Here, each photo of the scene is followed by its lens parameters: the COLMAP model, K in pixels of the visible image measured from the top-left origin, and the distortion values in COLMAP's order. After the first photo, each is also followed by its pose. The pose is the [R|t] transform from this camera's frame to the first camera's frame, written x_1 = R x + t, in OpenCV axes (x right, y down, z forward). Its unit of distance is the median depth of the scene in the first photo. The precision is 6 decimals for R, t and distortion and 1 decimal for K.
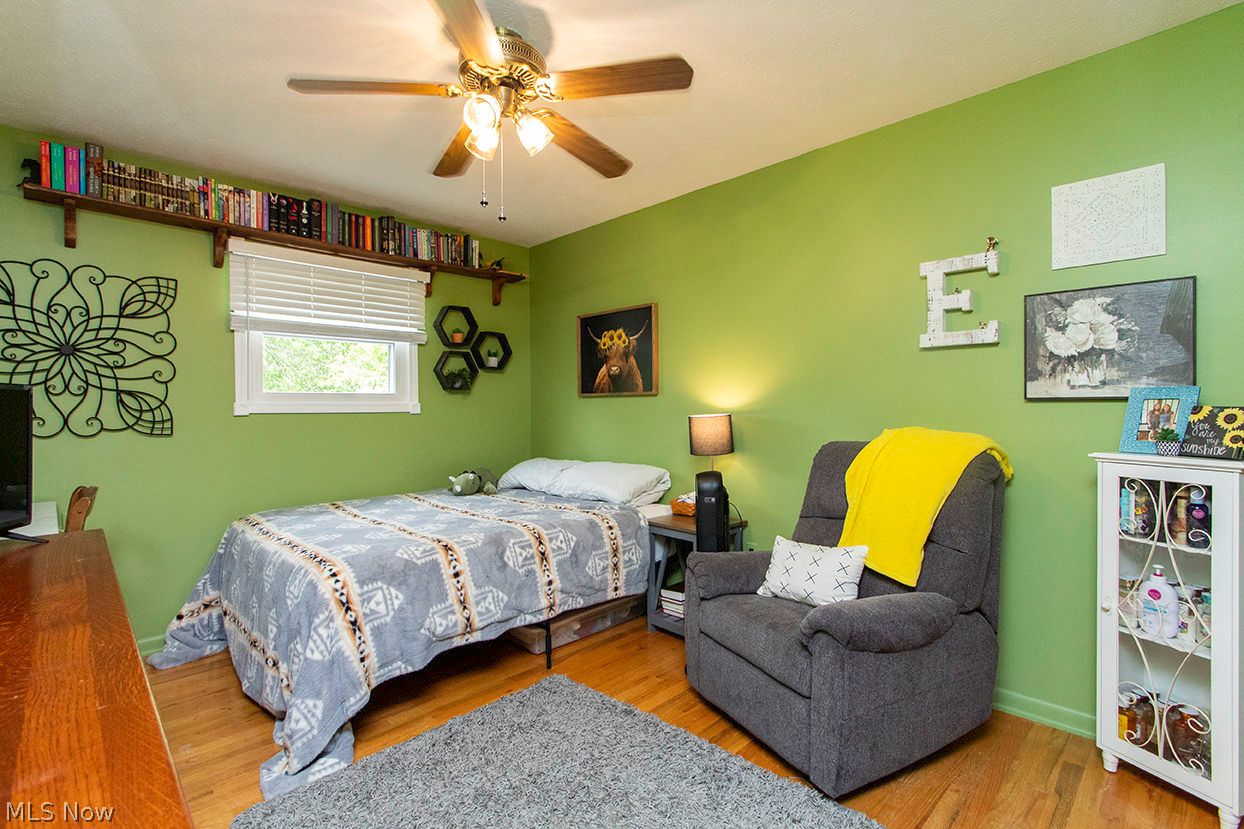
lens RADIAL K [[579.6, 0, 618.7], [0, 579.6, 408.7], [0, 0, 1]] dist [-0.001636, 0.000202]
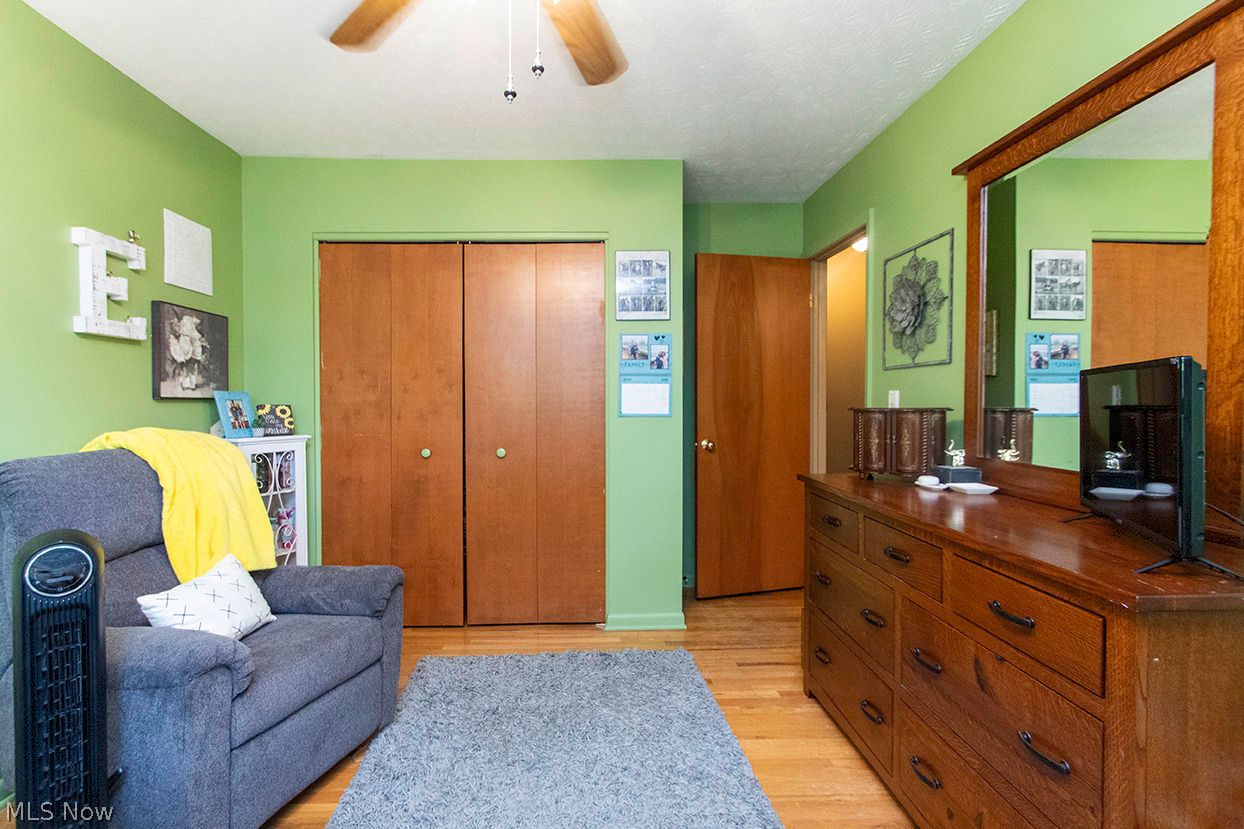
lens RADIAL K [[579.6, 0, 622.8], [0, 579.6, 412.8], [0, 0, 1]] dist [-0.001636, 0.000202]
pose [[-0.732842, -0.004944, 0.680381, -0.689281], [0.011628, 0.999737, 0.019788, -0.001159], [-0.680300, 0.022413, -0.732591, 1.284656]]
